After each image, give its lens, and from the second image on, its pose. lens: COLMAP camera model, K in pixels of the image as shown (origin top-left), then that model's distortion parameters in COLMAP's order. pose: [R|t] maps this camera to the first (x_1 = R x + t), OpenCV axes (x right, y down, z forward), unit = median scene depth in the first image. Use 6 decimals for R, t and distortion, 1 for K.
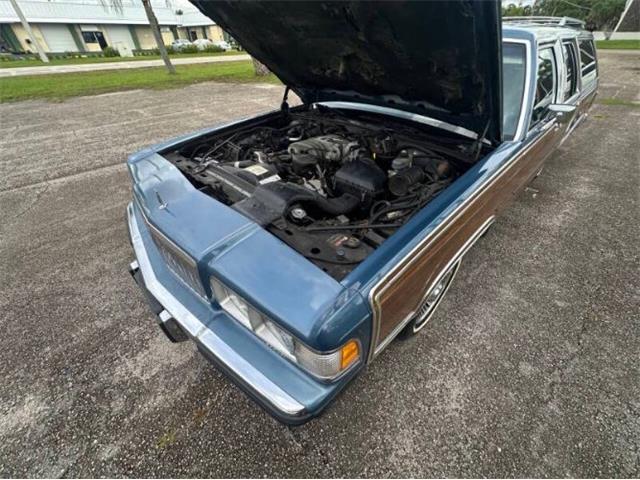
lens RADIAL K [[260.2, 0, 319.4], [0, 260.2, 241.8], [0, 0, 1]] dist [-0.001844, -0.000543]
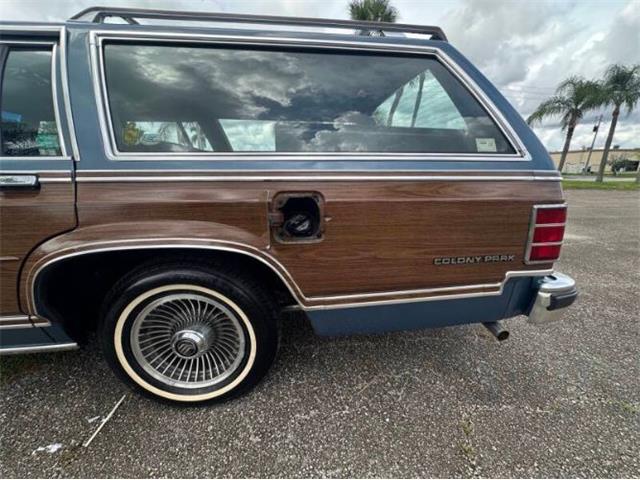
lens RADIAL K [[251.3, 0, 320.0], [0, 251.3, 240.0], [0, 0, 1]] dist [-0.005887, 0.000017]
pose [[0.761740, 0.178476, -0.622815, 1.133144], [-0.402036, 0.884049, -0.238377, -0.433117], [0.508055, 0.431975, 0.745169, 0.766003]]
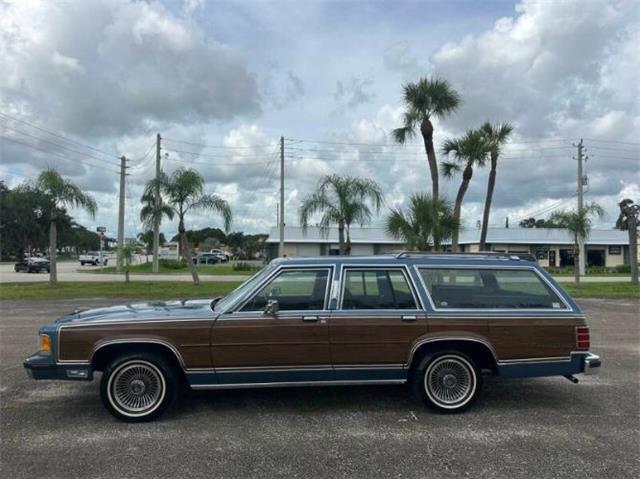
lens RADIAL K [[456.0, 0, 322.3], [0, 456.0, 239.8], [0, 0, 1]] dist [0.059192, -0.068798]
pose [[0.766975, -0.008749, -0.641617, 1.451354], [-0.406536, 0.767002, -0.496424, 0.196038], [0.496465, 0.641585, 0.584715, -0.327305]]
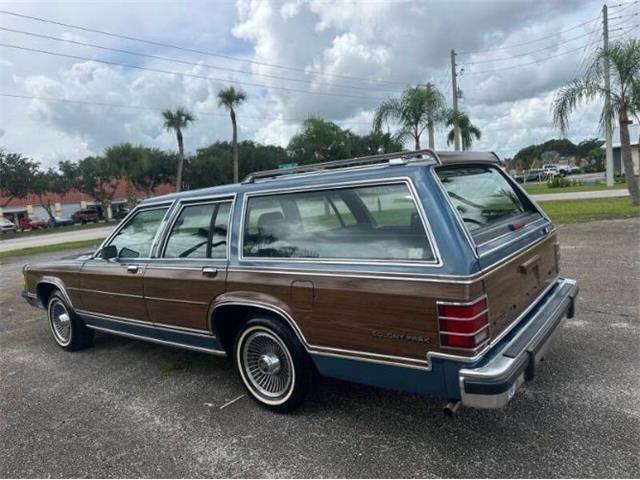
lens RADIAL K [[456.0, 0, 322.3], [0, 456.0, 239.8], [0, 0, 1]] dist [0.059192, -0.068798]
pose [[0.116998, 0.097154, -0.988369, 1.751510], [-0.538465, 0.842432, 0.019068, -0.621990], [0.834486, 0.529971, 0.150877, 0.787363]]
